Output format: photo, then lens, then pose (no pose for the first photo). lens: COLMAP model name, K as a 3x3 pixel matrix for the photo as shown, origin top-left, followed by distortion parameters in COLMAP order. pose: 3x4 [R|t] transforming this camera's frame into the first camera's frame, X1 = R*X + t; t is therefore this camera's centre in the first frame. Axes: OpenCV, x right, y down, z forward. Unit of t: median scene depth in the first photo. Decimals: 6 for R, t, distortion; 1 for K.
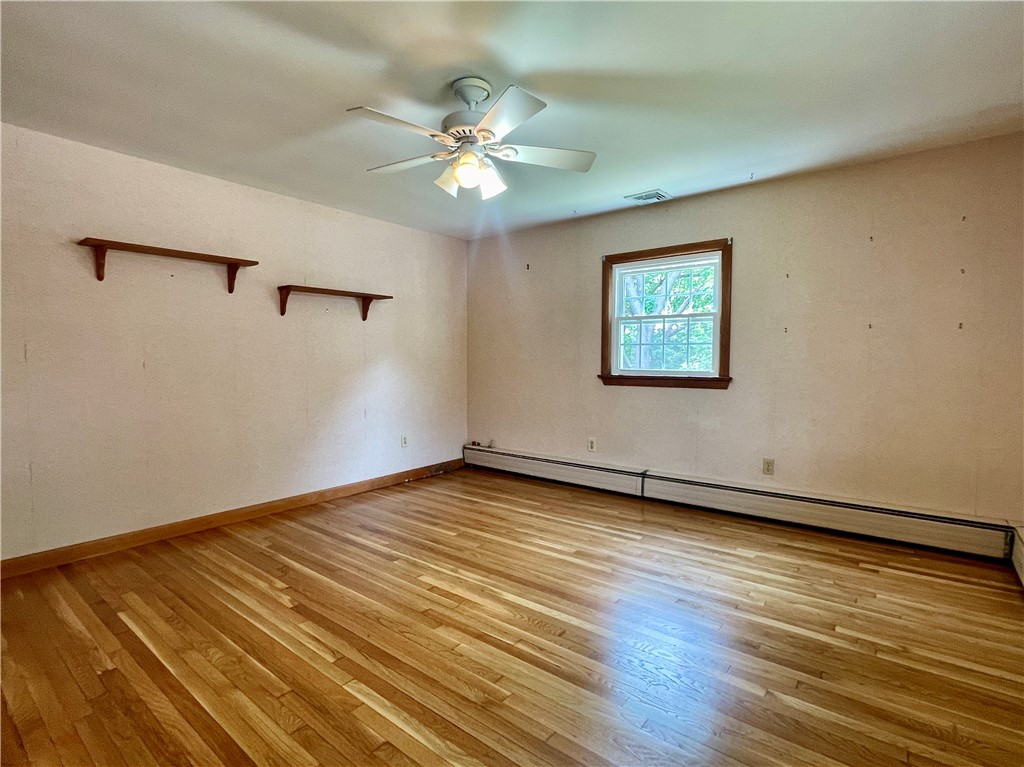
lens RADIAL K [[487.2, 0, 501.8], [0, 487.2, 383.3], [0, 0, 1]] dist [-0.004179, -0.000150]
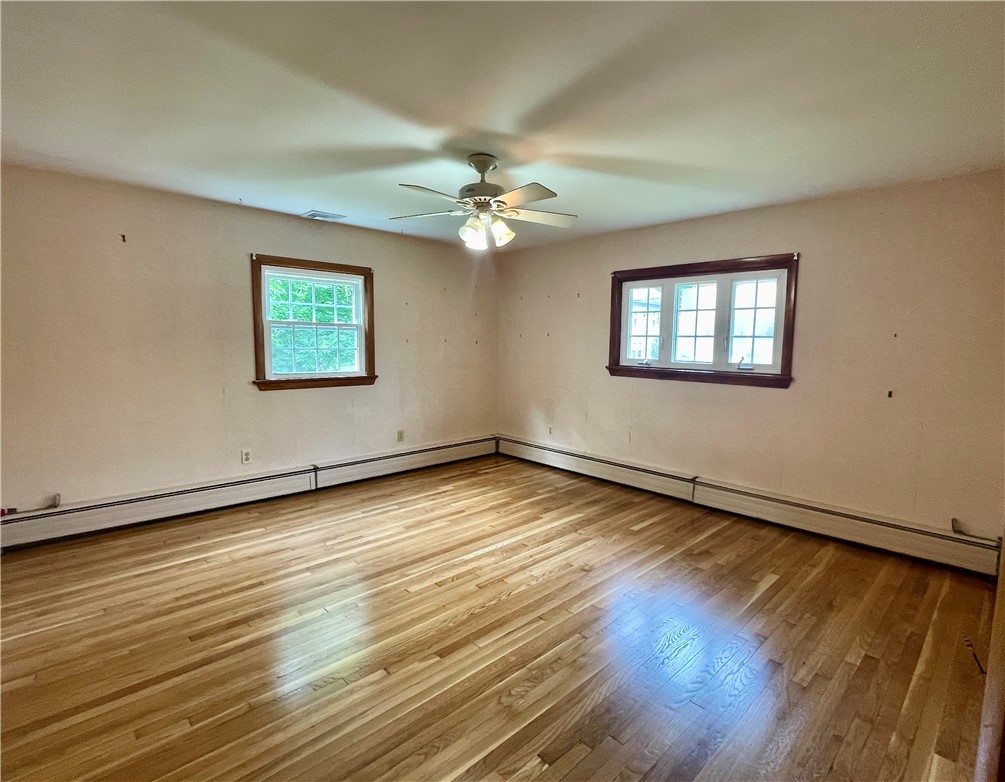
lens RADIAL K [[499.2, 0, 502.5], [0, 499.2, 391.0], [0, 0, 1]] dist [-0.002193, 0.000041]
pose [[0.153849, -0.094600, 0.983555, -0.865533], [0.043872, 0.995079, 0.088846, -0.080189], [-0.987120, 0.029482, 0.157242, 0.481687]]
